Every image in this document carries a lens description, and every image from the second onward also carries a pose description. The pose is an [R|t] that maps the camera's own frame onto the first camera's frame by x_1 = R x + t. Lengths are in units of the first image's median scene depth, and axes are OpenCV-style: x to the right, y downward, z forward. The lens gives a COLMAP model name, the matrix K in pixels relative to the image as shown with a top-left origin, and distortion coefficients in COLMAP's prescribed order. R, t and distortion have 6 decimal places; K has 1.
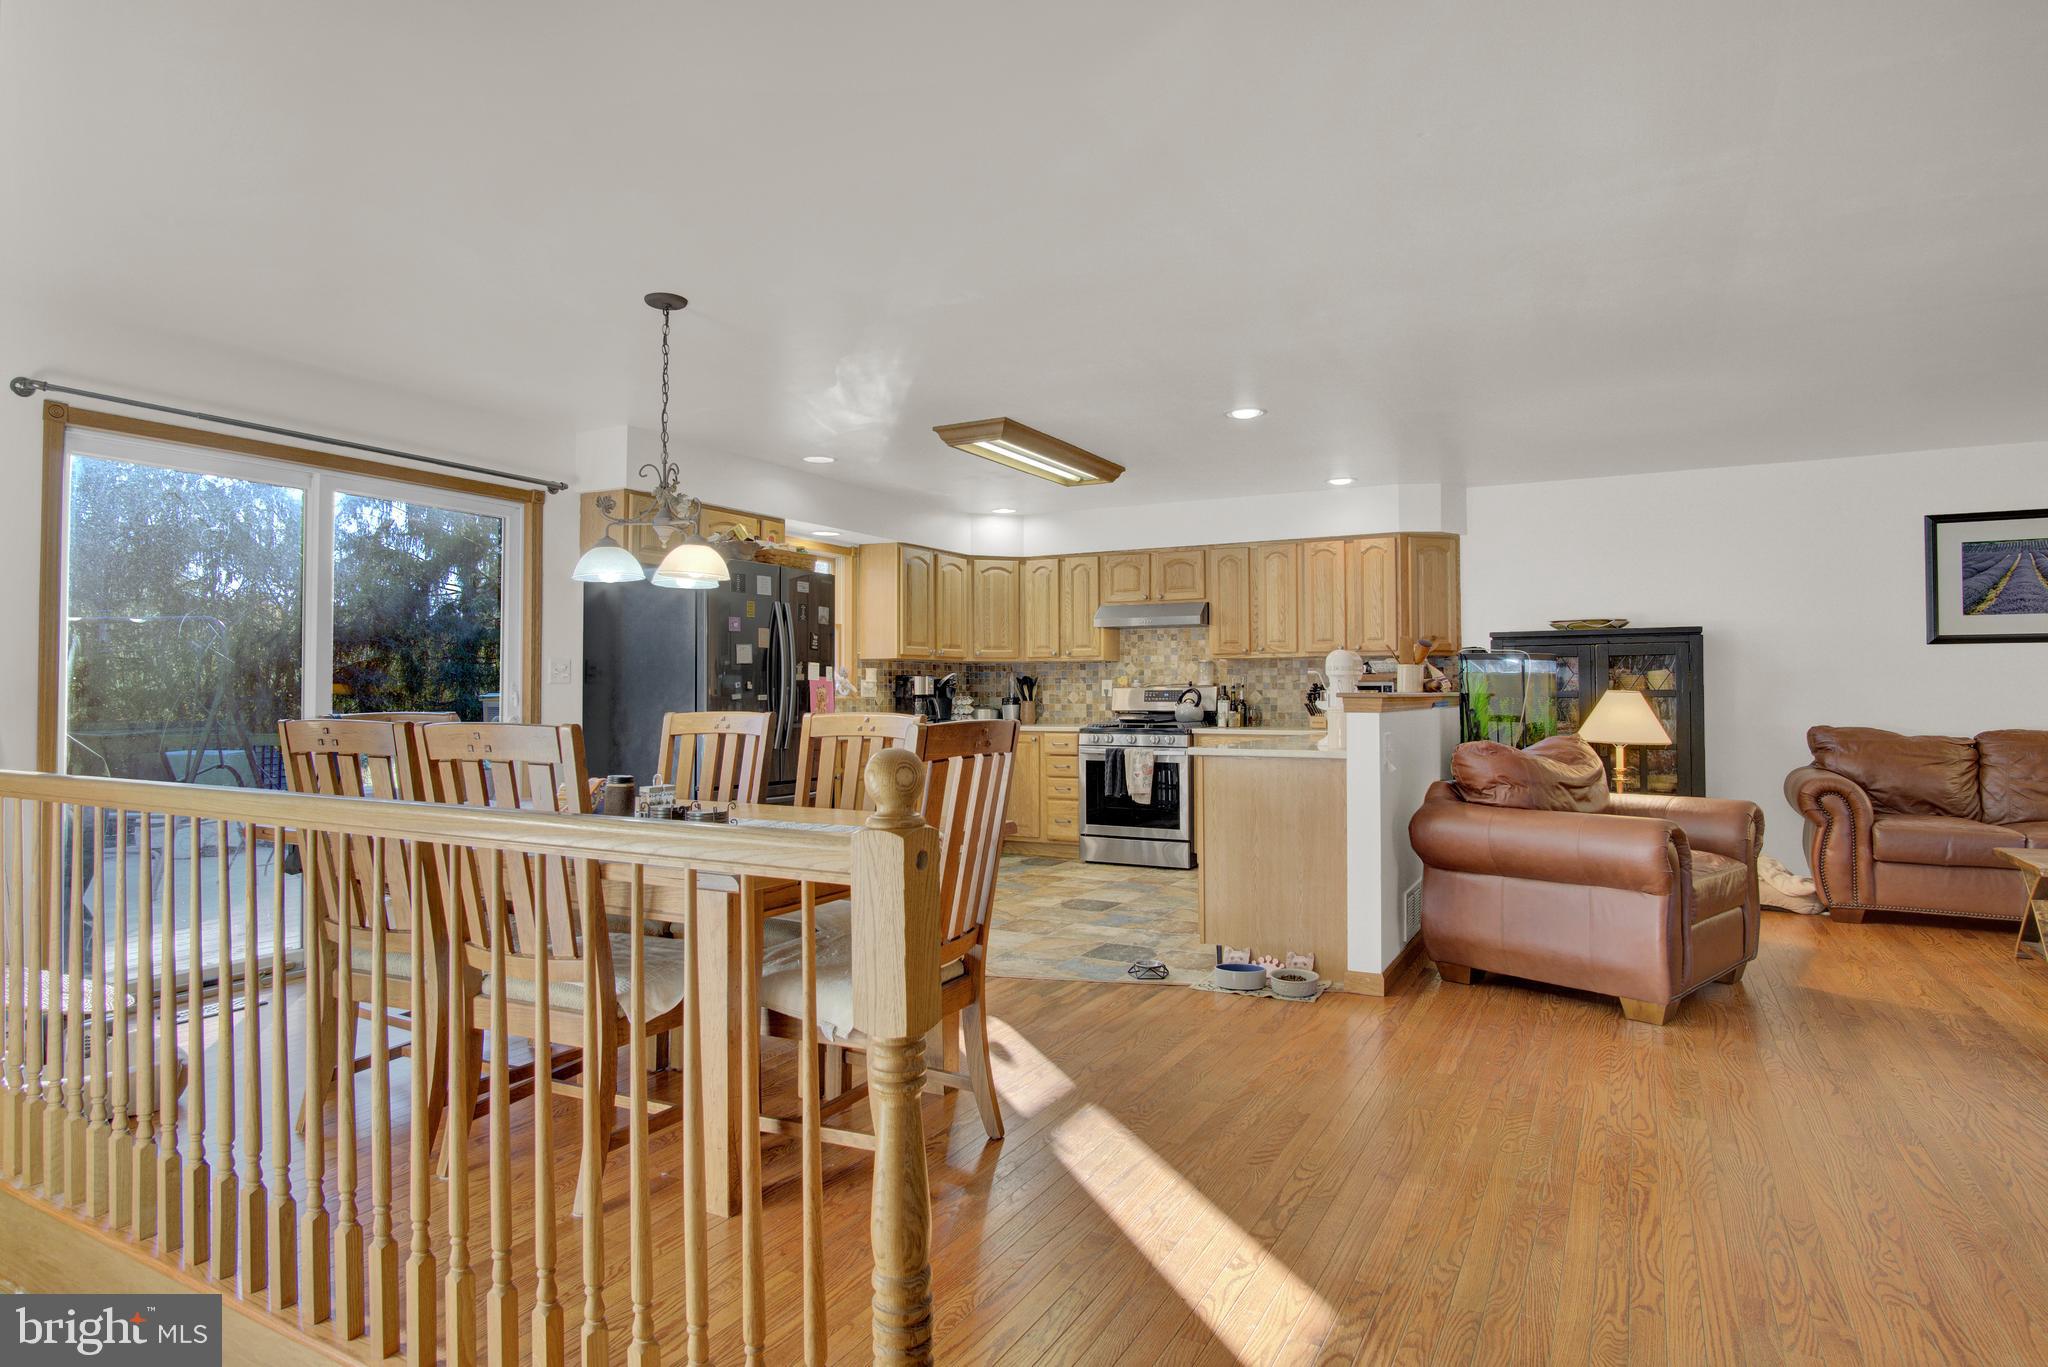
lens RADIAL K [[1094.2, 0, 1013.9], [0, 1094.2, 680.3], [0, 0, 1]] dist [-0.031387, 0.007980]
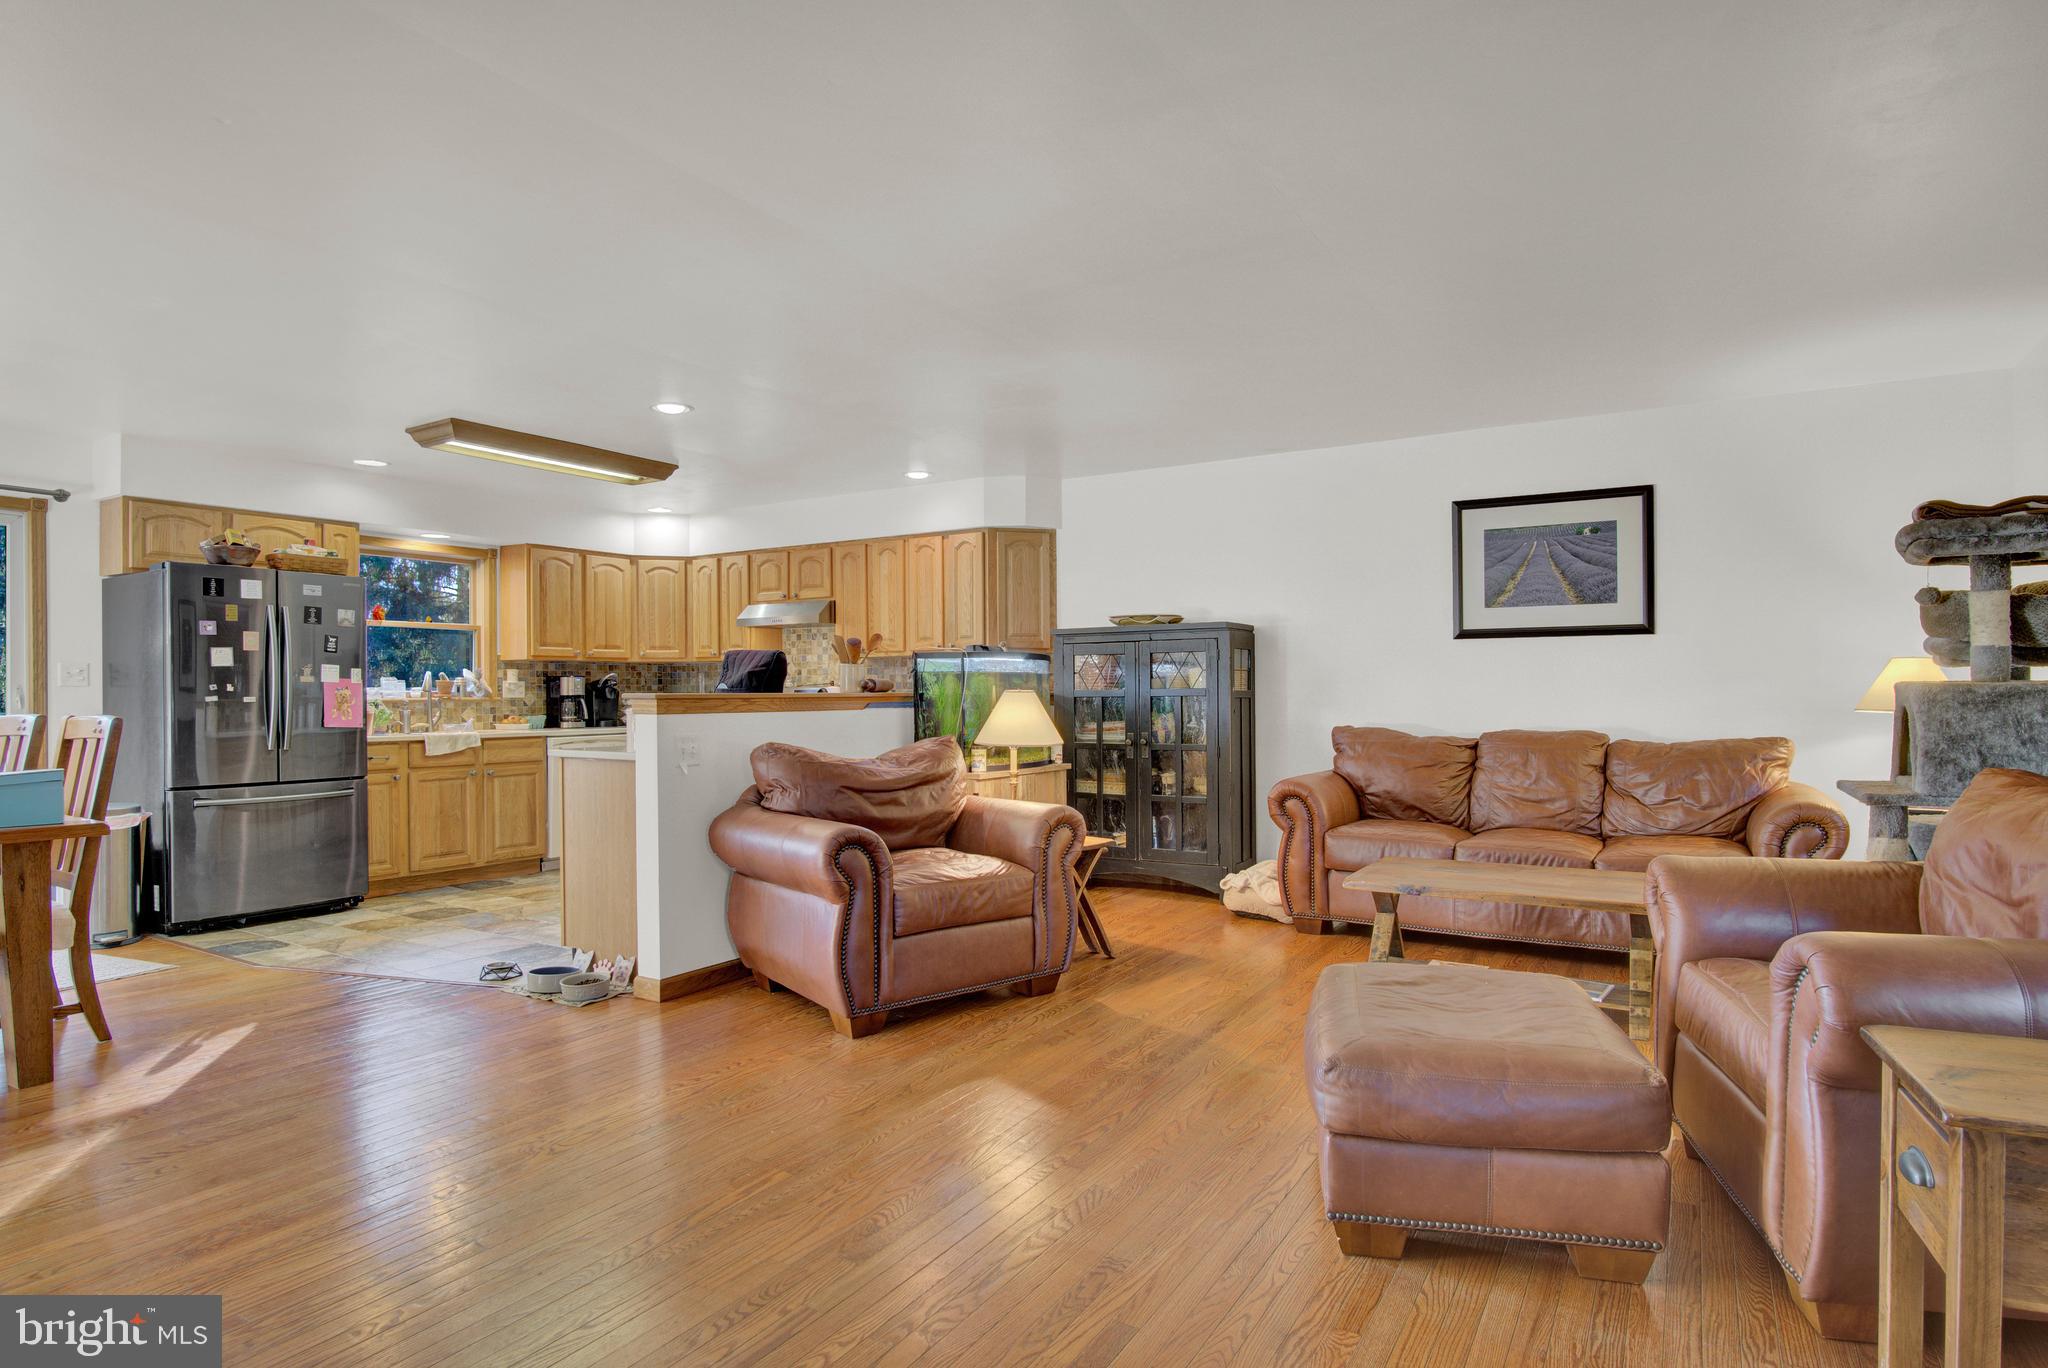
lens RADIAL K [[1094.2, 0, 1024.1], [0, 1094.2, 696.2], [0, 0, 1]] dist [-0.031387, 0.007980]
pose [[0.998974, -0.004173, -0.045088, 0.459474], [0.004942, 0.999844, 0.016955, -0.001209], [0.045010, -0.017161, 0.998839, 0.023119]]
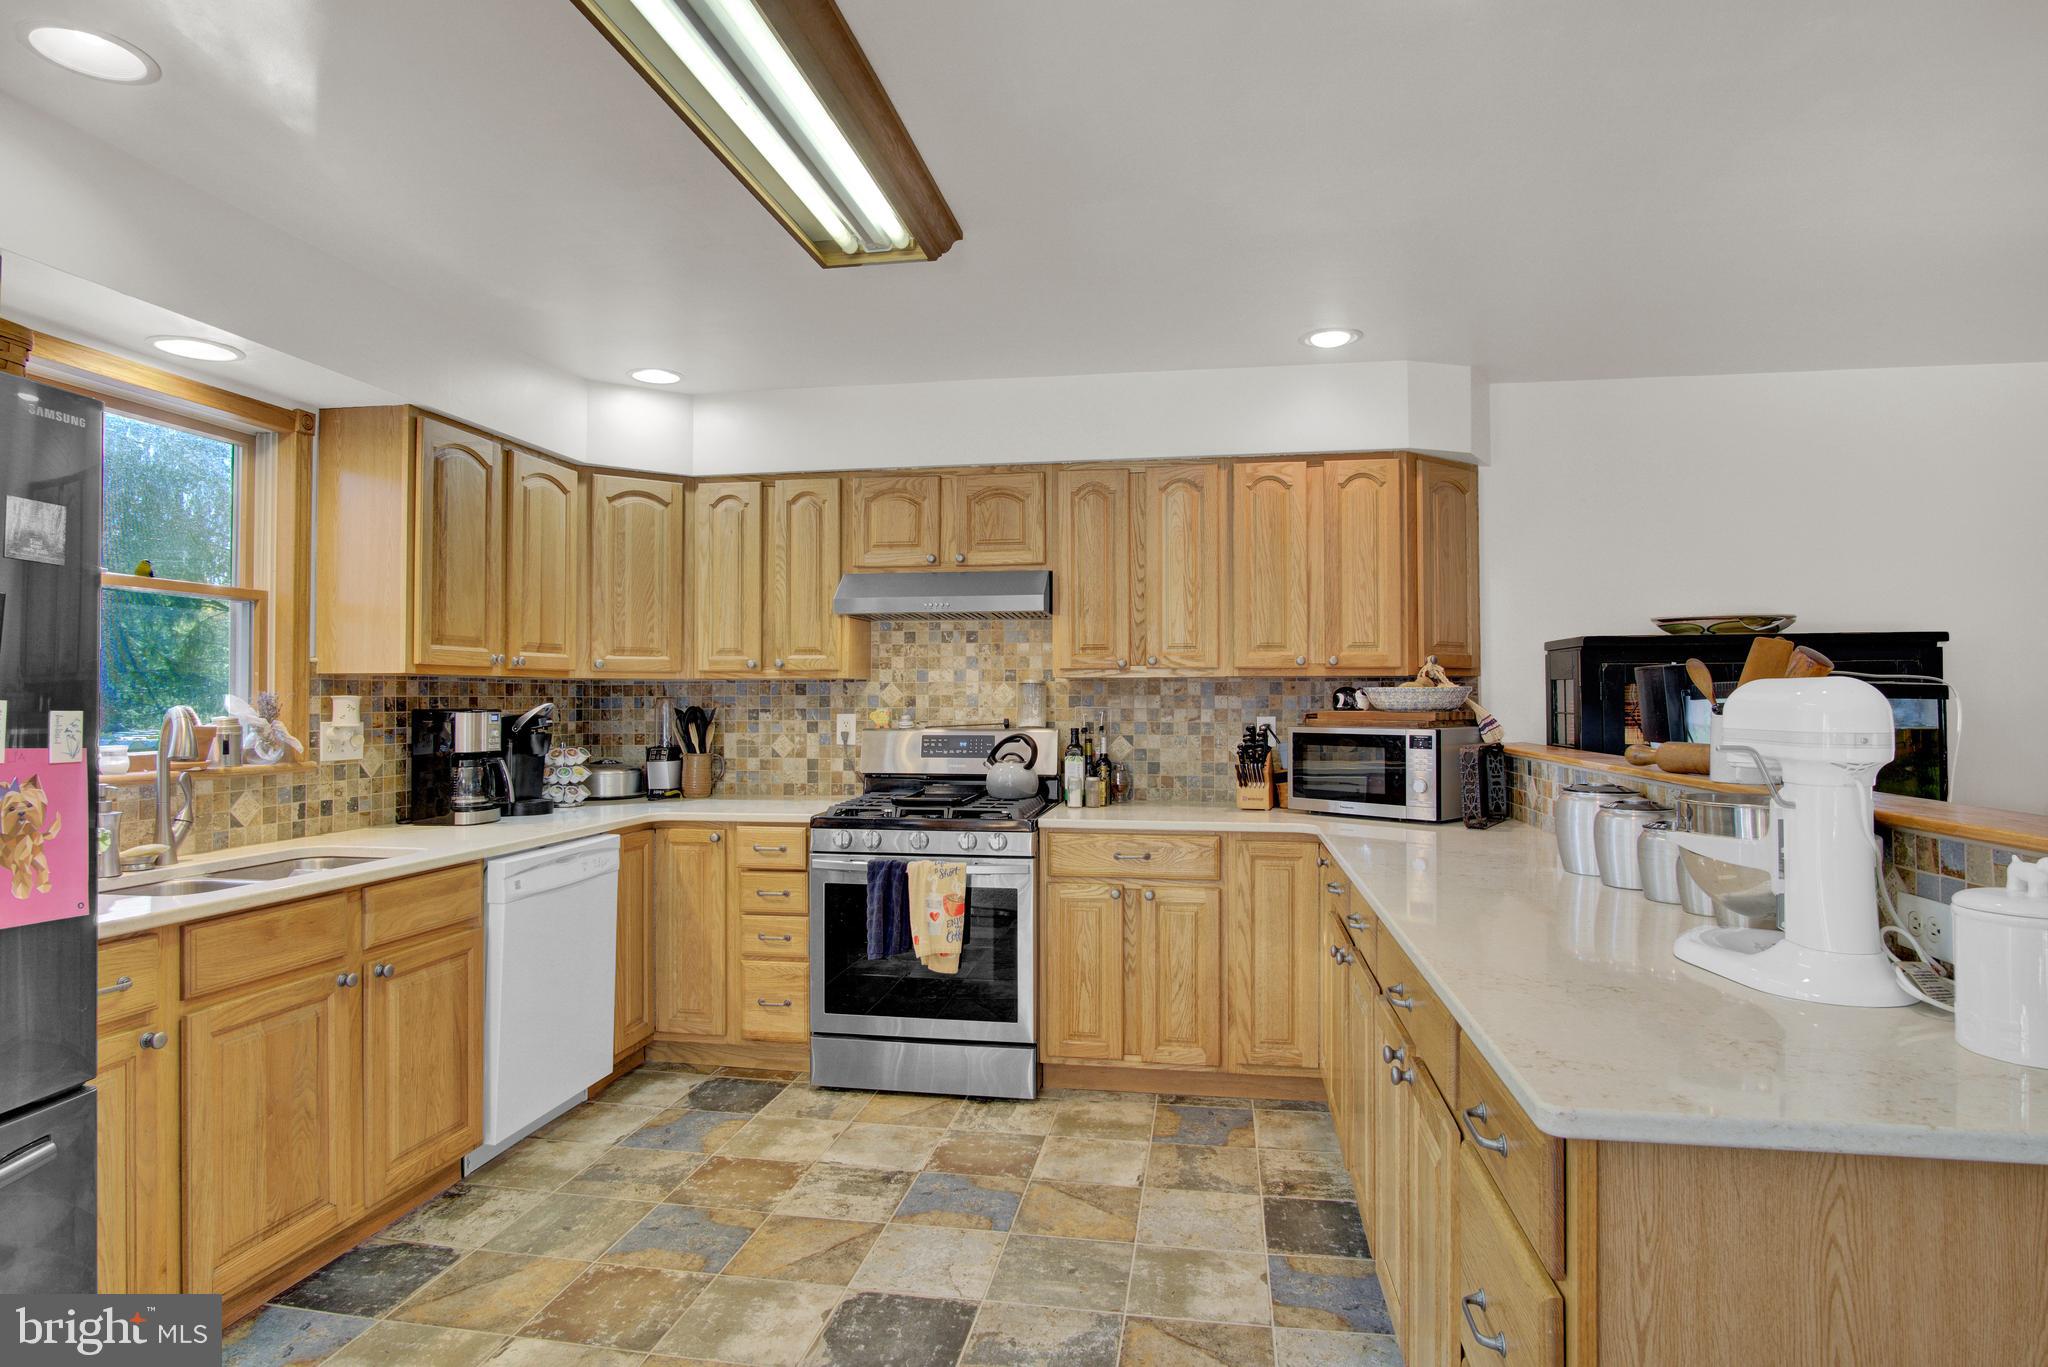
lens RADIAL K [[1094.2, 0, 1017.8], [0, 1094.2, 682.3], [0, 0, 1]] dist [-0.031387, 0.007980]
pose [[0.946263, 0.005181, 0.323357, -0.011682], [-0.004570, 0.999986, -0.002650, -0.019114], [-0.323366, 0.001030, 0.946273, 0.592134]]
